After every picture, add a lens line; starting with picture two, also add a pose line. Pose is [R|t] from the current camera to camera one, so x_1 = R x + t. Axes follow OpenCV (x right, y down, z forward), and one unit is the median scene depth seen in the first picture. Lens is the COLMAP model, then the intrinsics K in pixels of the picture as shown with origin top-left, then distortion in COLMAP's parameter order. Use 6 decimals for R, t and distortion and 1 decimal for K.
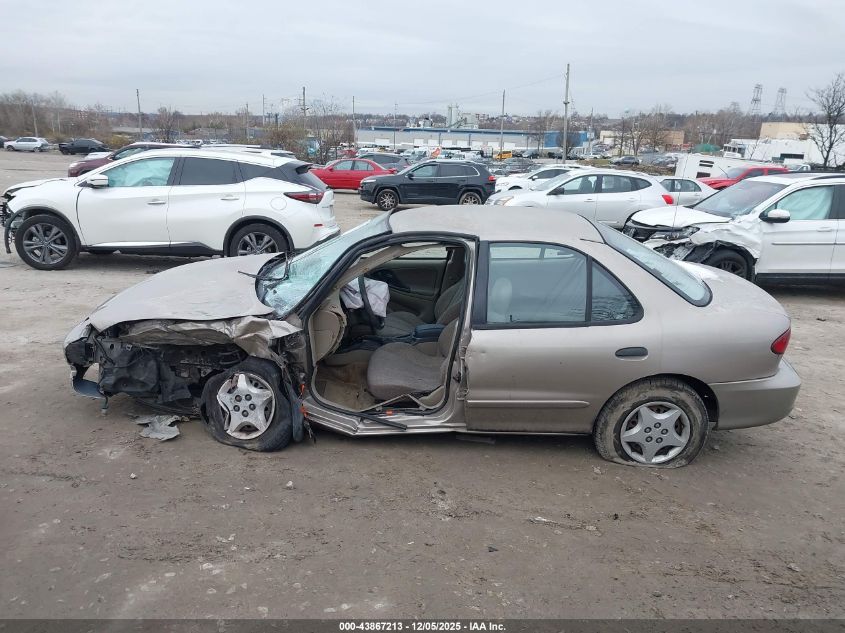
lens RADIAL K [[670.2, 0, 417.2], [0, 670.2, 318.7], [0, 0, 1]] dist [0.015938, -0.013980]
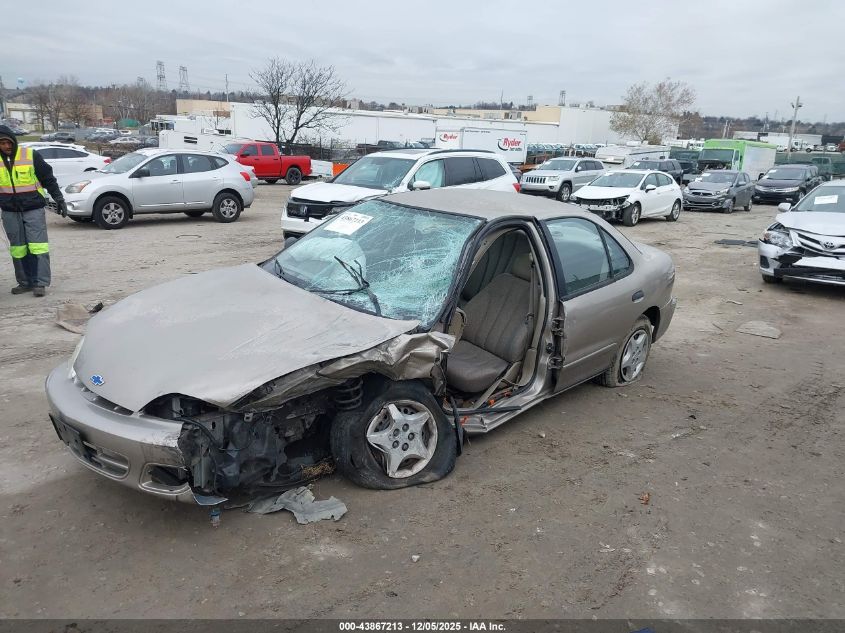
lens RADIAL K [[670.2, 0, 419.6], [0, 670.2, 315.0], [0, 0, 1]] dist [0.015938, -0.013980]
pose [[0.687882, -0.194640, 0.699238, -0.807970], [0.173733, 0.979522, 0.101748, -0.108542], [-0.704723, 0.051490, 0.707612, 0.366440]]
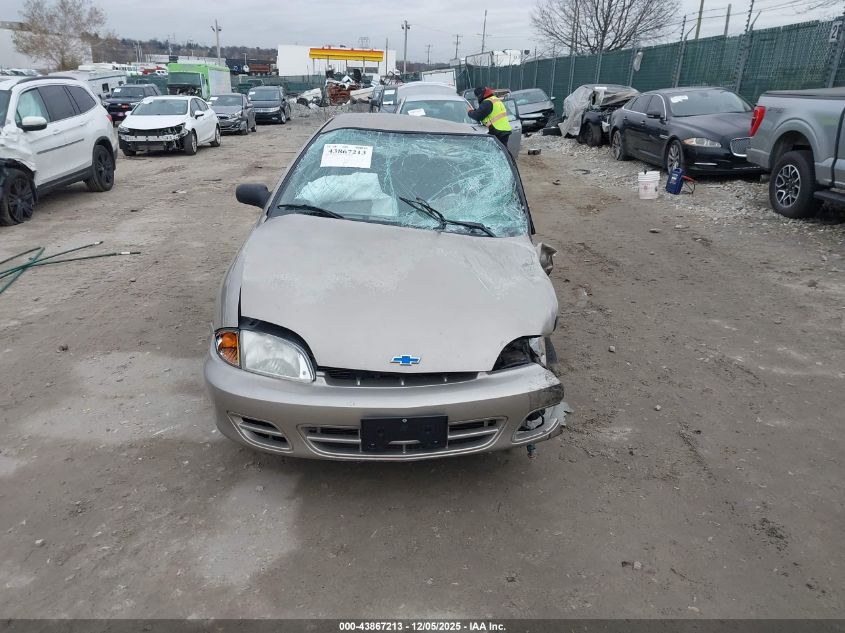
lens RADIAL K [[670.2, 0, 425.8], [0, 670.2, 320.9], [0, 0, 1]] dist [0.015938, -0.013980]
pose [[-0.052336, -0.370654, 0.927295, -1.114125], [0.234567, 0.898026, 0.372194, -0.285397], [-0.970690, 0.236992, 0.039944, 1.103919]]
